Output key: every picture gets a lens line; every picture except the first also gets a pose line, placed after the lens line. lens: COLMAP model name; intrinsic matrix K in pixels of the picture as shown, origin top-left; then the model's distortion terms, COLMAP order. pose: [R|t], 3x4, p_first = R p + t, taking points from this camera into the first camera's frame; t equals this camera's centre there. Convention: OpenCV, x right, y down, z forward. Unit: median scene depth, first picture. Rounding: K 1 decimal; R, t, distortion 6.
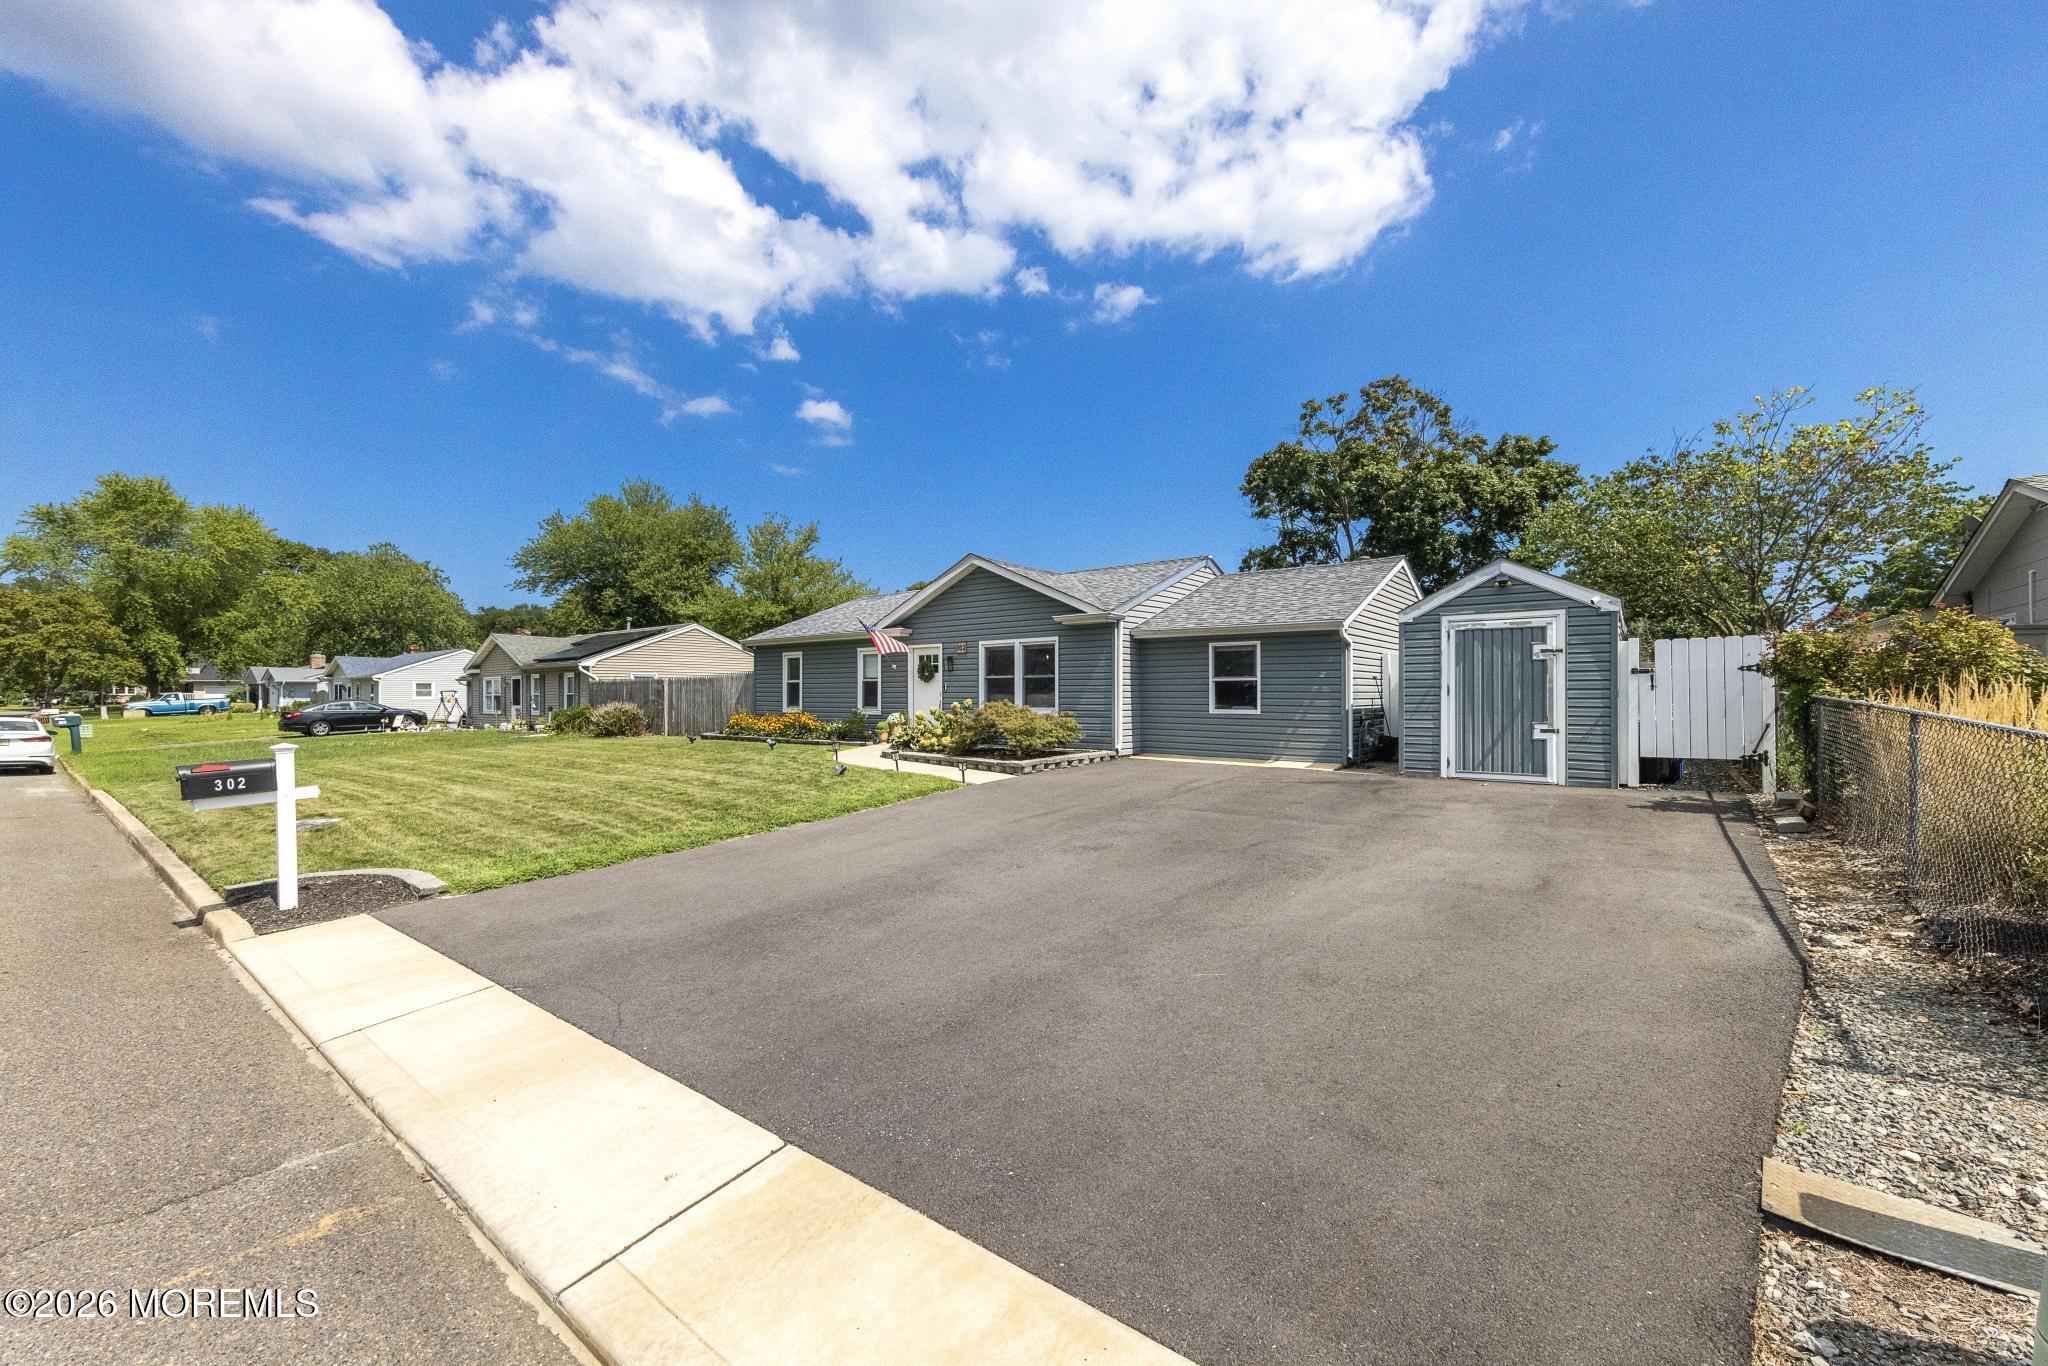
lens RADIAL K [[783.2, 0, 1030.2], [0, 783.2, 665.9], [0, 0, 1]] dist [-0.000496, -0.000124]
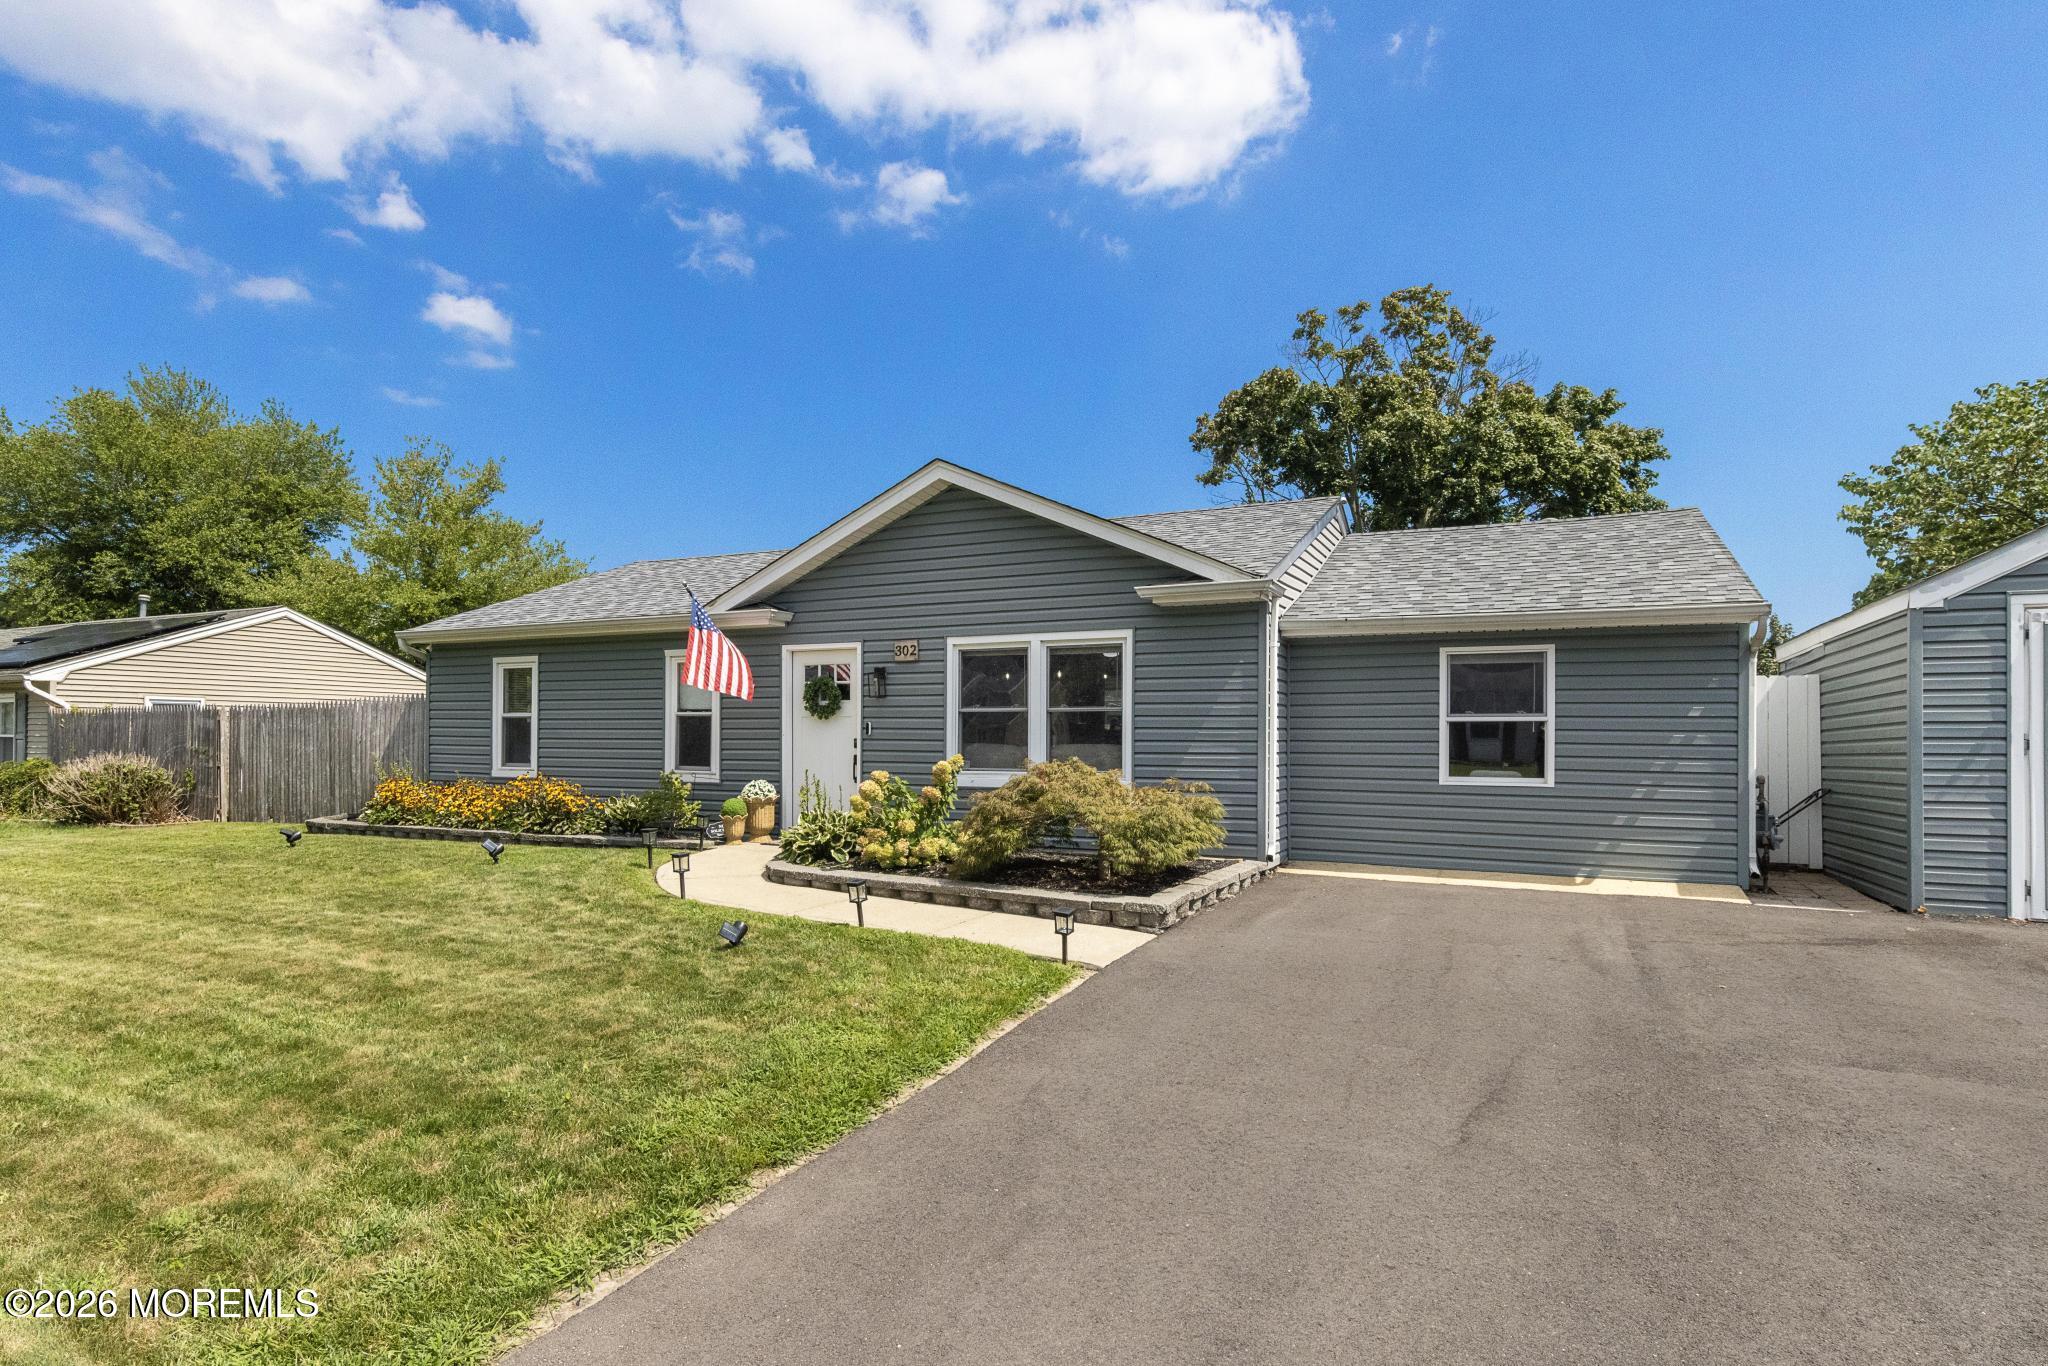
lens RADIAL K [[1053.8, 0, 1016.7], [0, 1053.8, 764.0], [0, 0, 1]] dist [0.000826, 0.000455]
pose [[0.976572, 0.000284, 0.215190, -0.167984], [-0.013264, 0.998177, 0.058878, 0.008550], [-0.214781, -0.060353, 0.974796, 0.338139]]
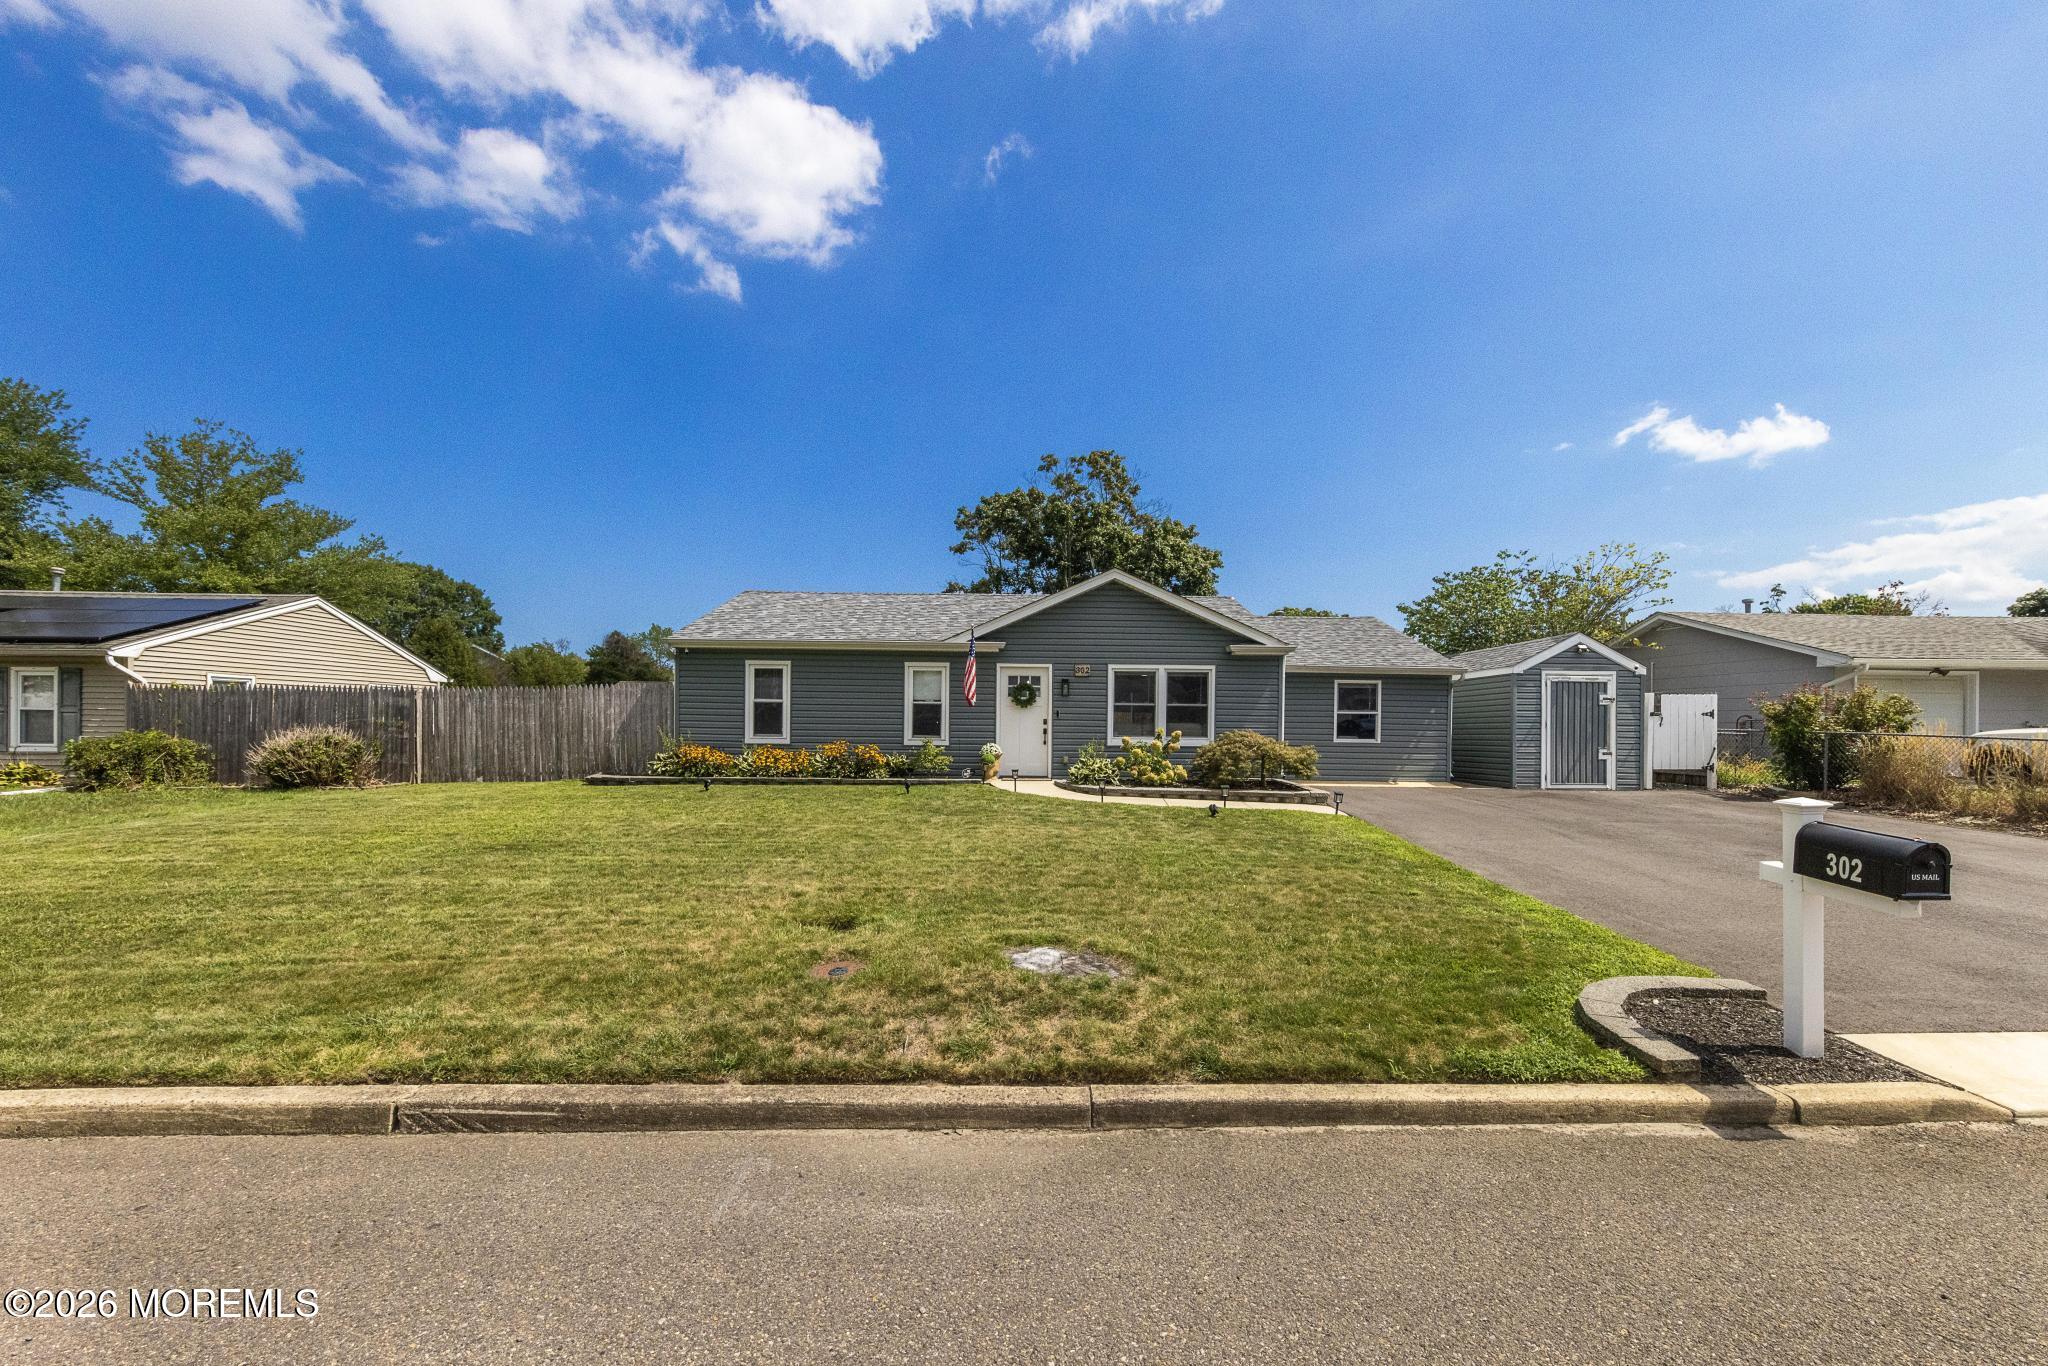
lens RADIAL K [[751.6, 0, 1074.2], [0, 751.6, 735.8], [0, 0, 1]] dist [0.000098, -0.000031]
pose [[0.780316, 0.000799, 0.625385, -0.649334], [-0.034807, 0.998505, 0.042154, 0.016155], [-0.624416, -0.054661, 0.779177, 0.342689]]
